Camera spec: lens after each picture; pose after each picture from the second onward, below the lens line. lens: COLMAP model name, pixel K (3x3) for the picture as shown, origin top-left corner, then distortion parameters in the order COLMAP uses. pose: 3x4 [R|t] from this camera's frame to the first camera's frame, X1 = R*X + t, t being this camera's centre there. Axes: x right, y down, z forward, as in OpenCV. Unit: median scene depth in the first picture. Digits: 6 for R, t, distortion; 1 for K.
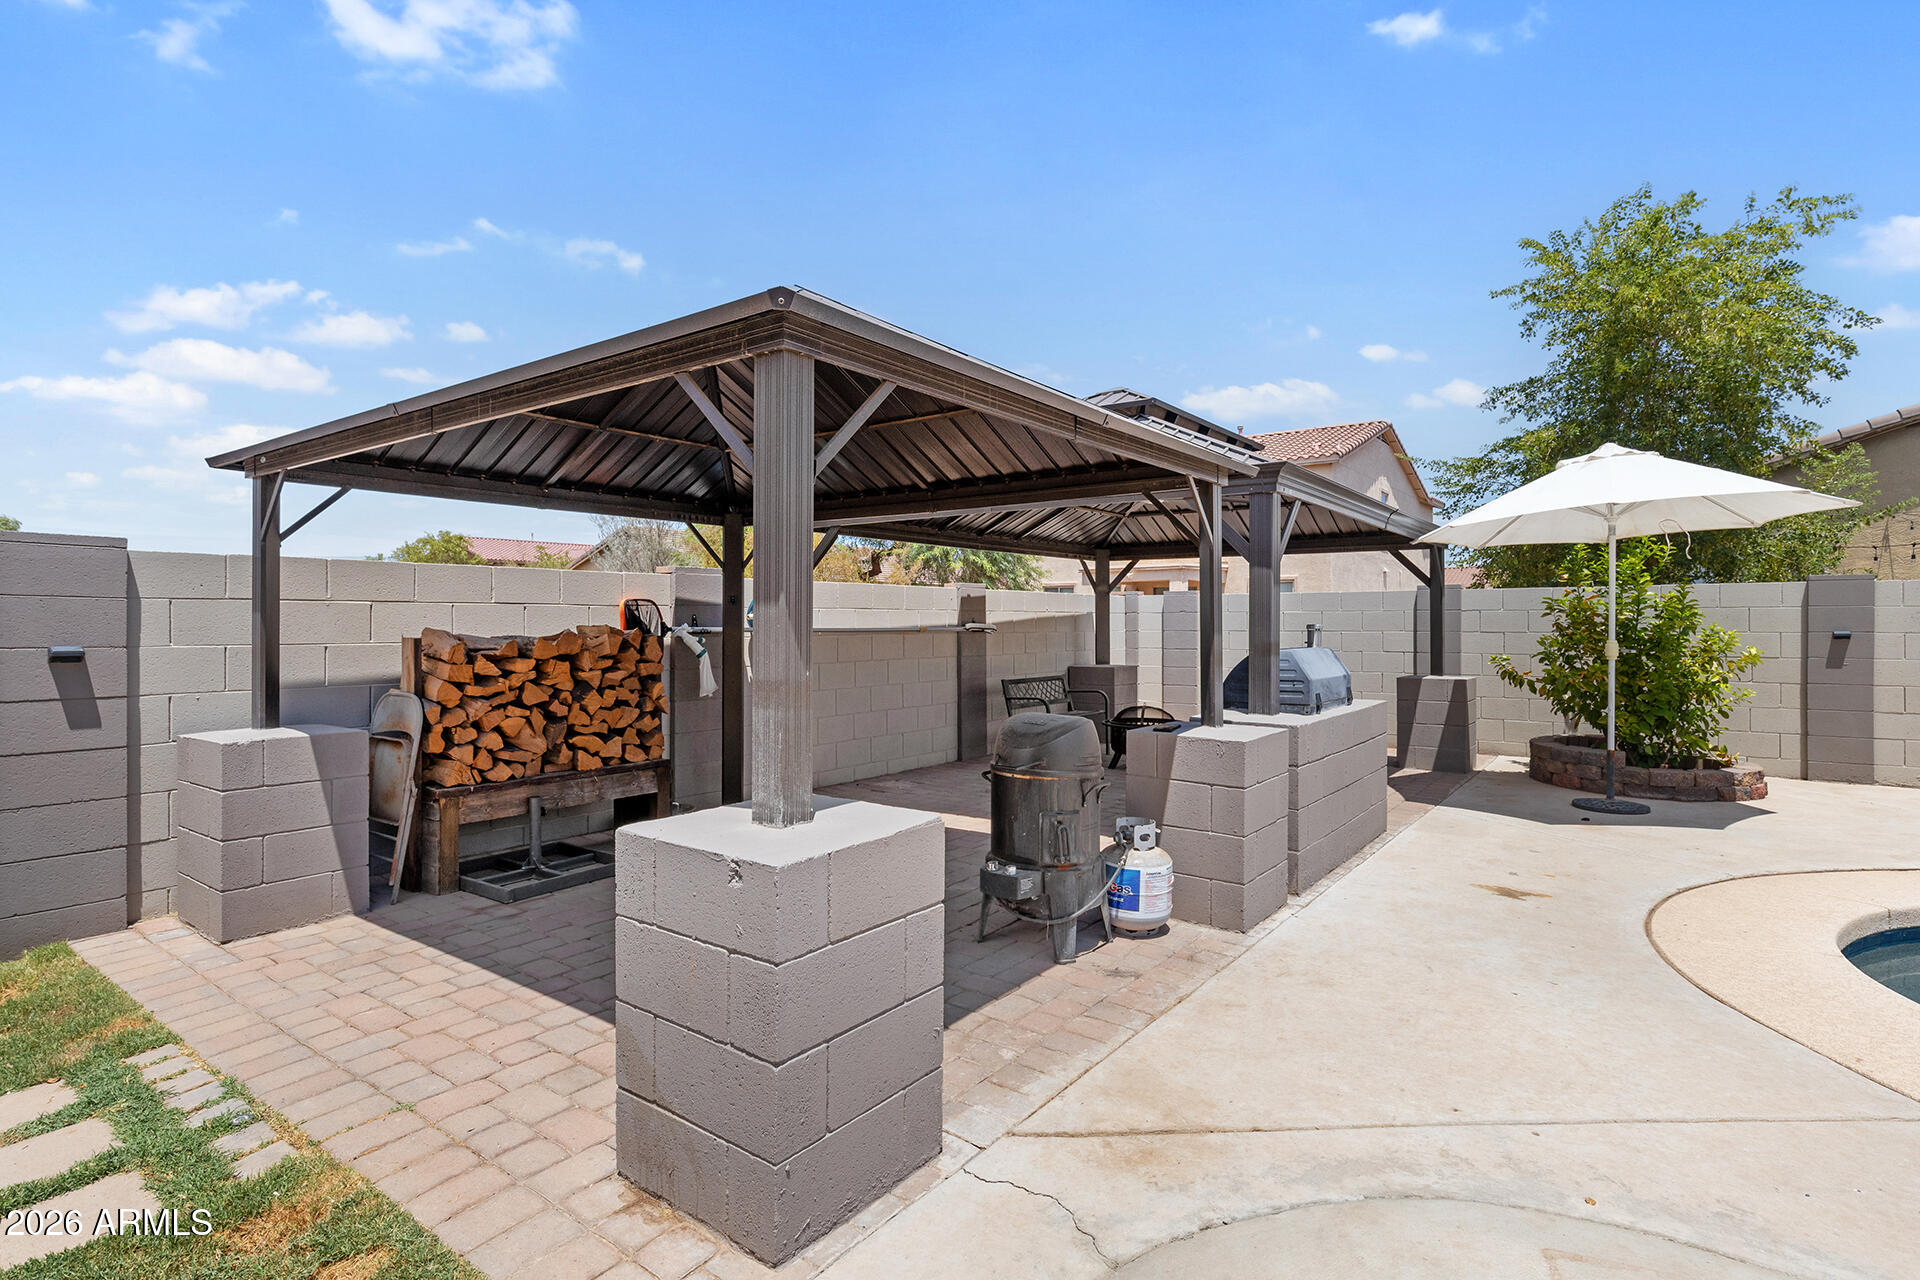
lens RADIAL K [[960.9, 0, 963.4], [0, 960.9, 612.9], [0, 0, 1]] dist [-0.002018, 0.003337]
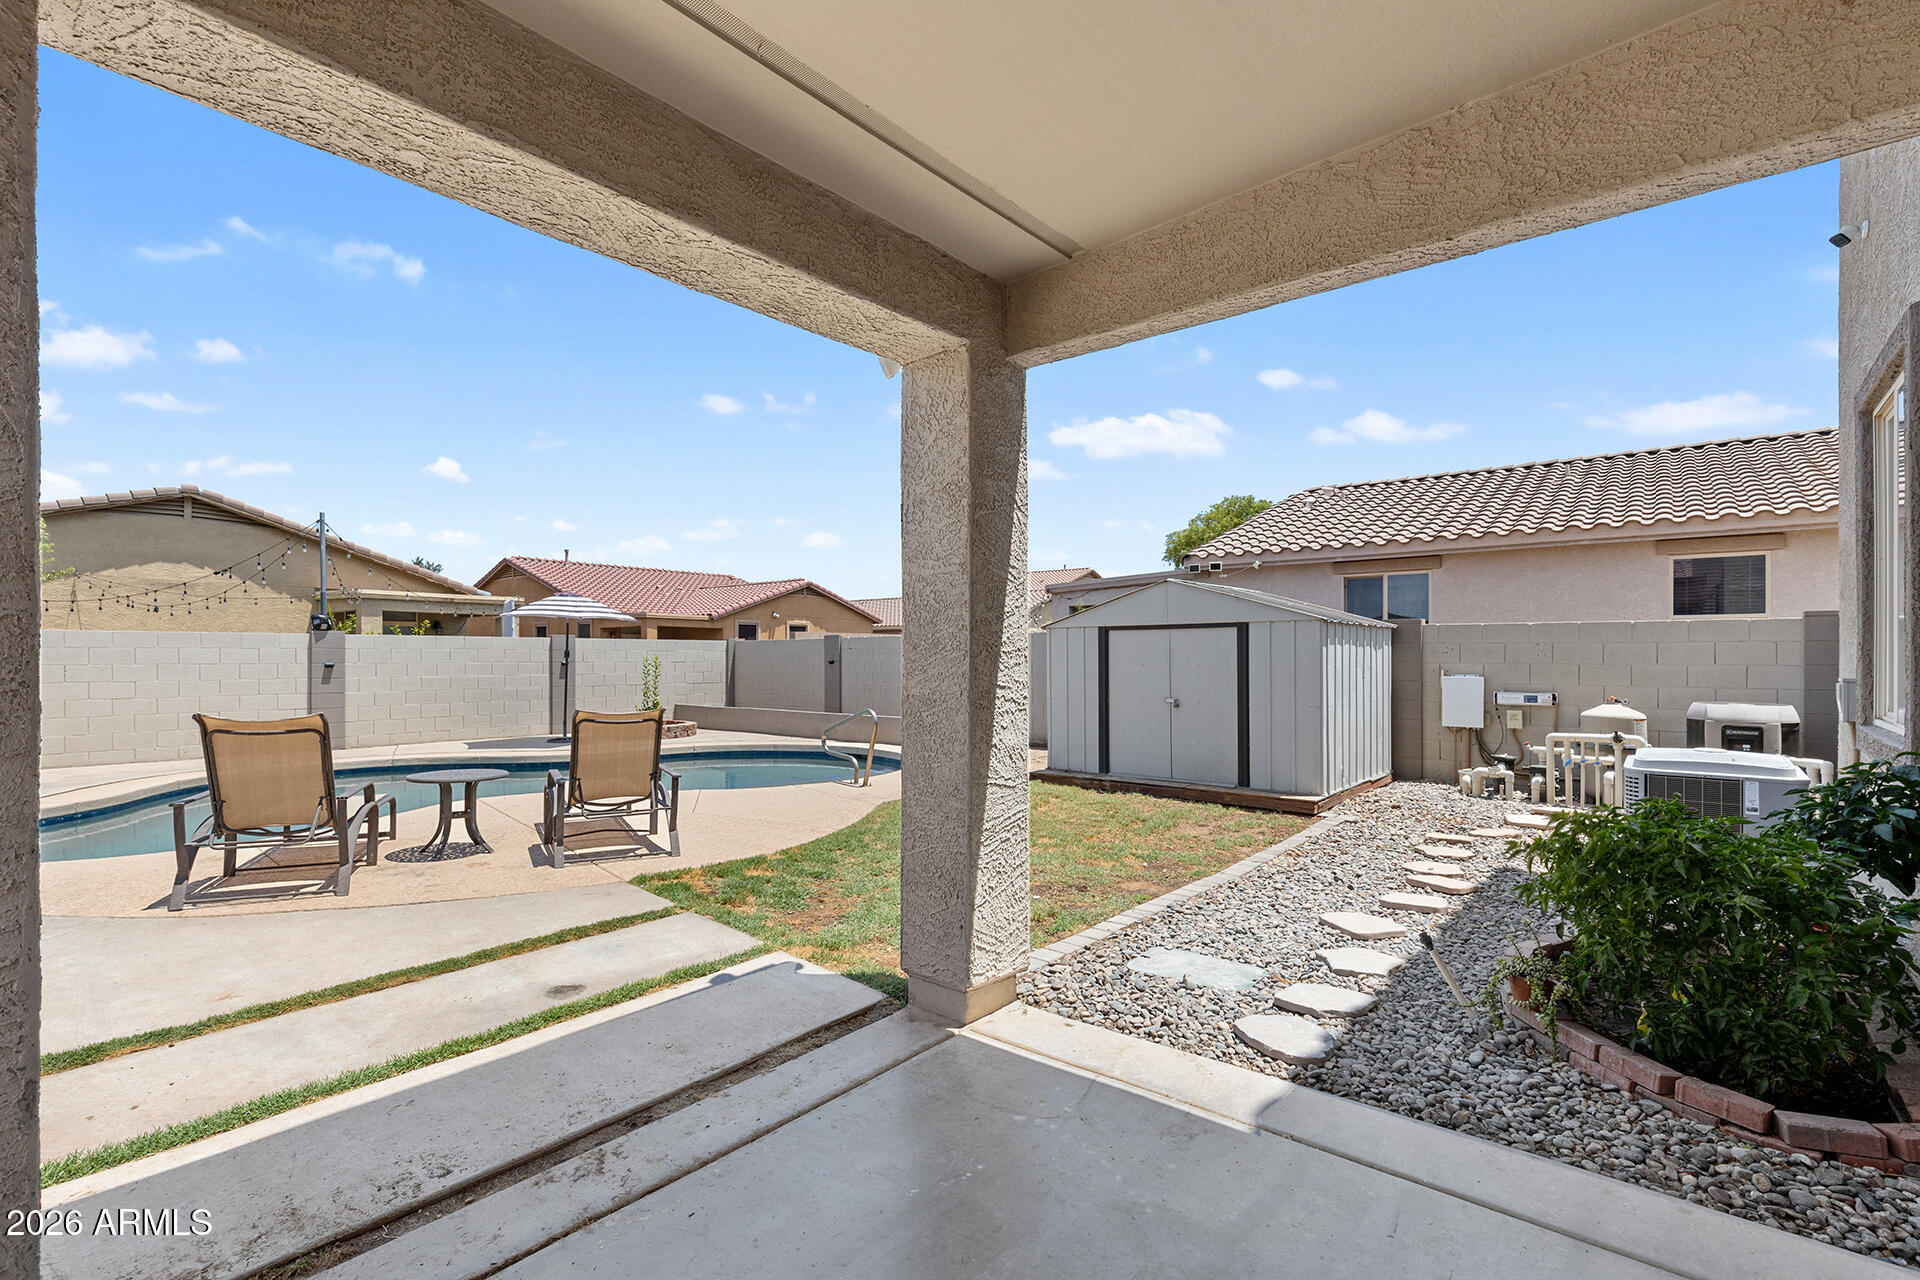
lens RADIAL K [[868.3, 0, 950.3], [0, 868.3, 652.8], [0, 0, 1]] dist [0.011407, -0.003574]
pose [[0.082811, 0.004517, 0.996555, -0.325373], [-0.008799, 0.999954, -0.003801, -0.007861], [-0.996526, -0.008454, 0.082847, -0.735611]]
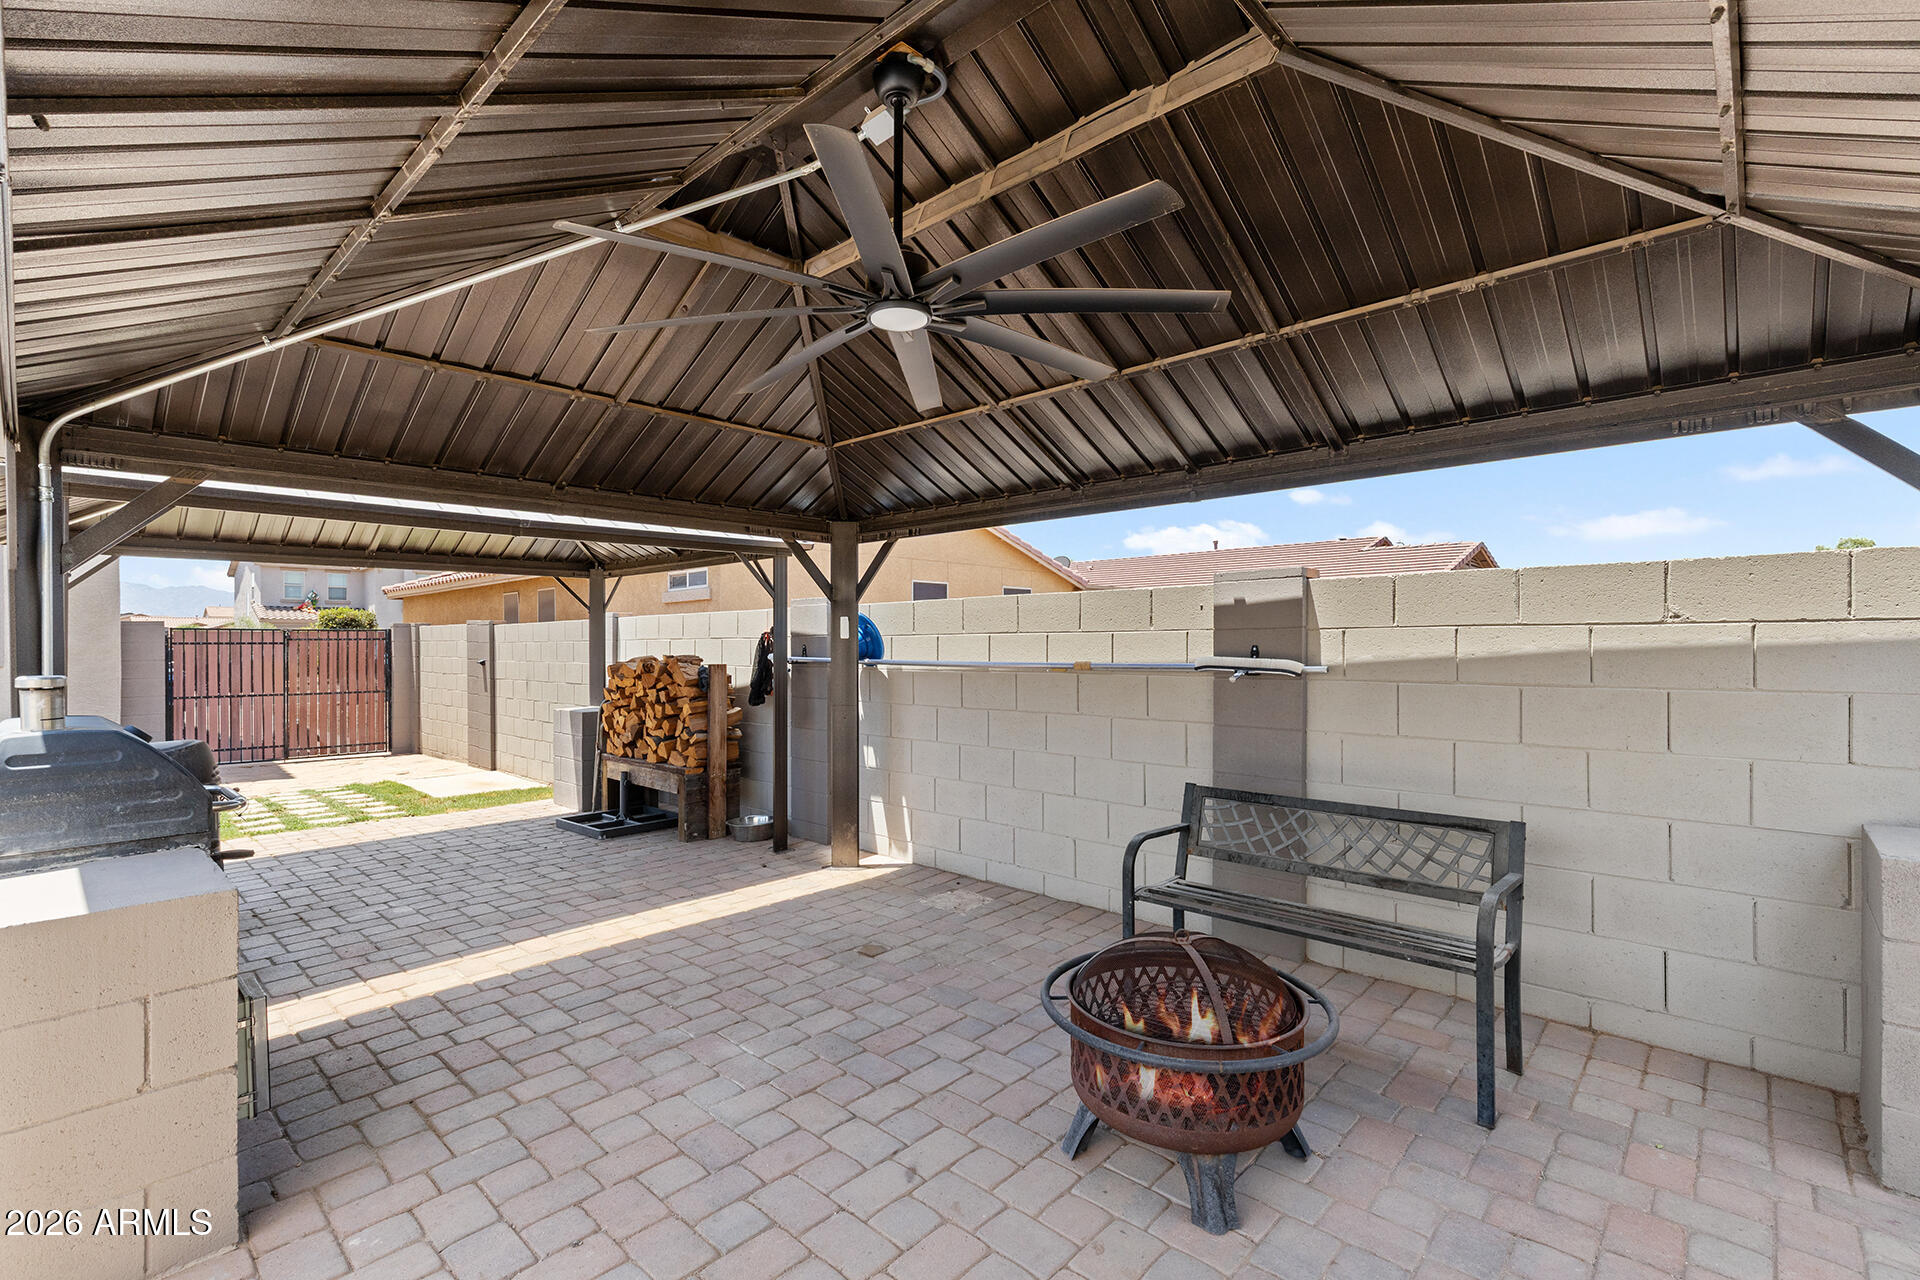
lens RADIAL K [[868.3, 0, 951.3], [0, 868.3, 649.3], [0, 0, 1]] dist [0.011407, -0.003574]
pose [[-0.127028, 0.009013, -0.991858, 0.712136], [0.016184, 0.999844, 0.007013, 0.003858], [0.991767, -0.015162, -0.127154, 1.476281]]
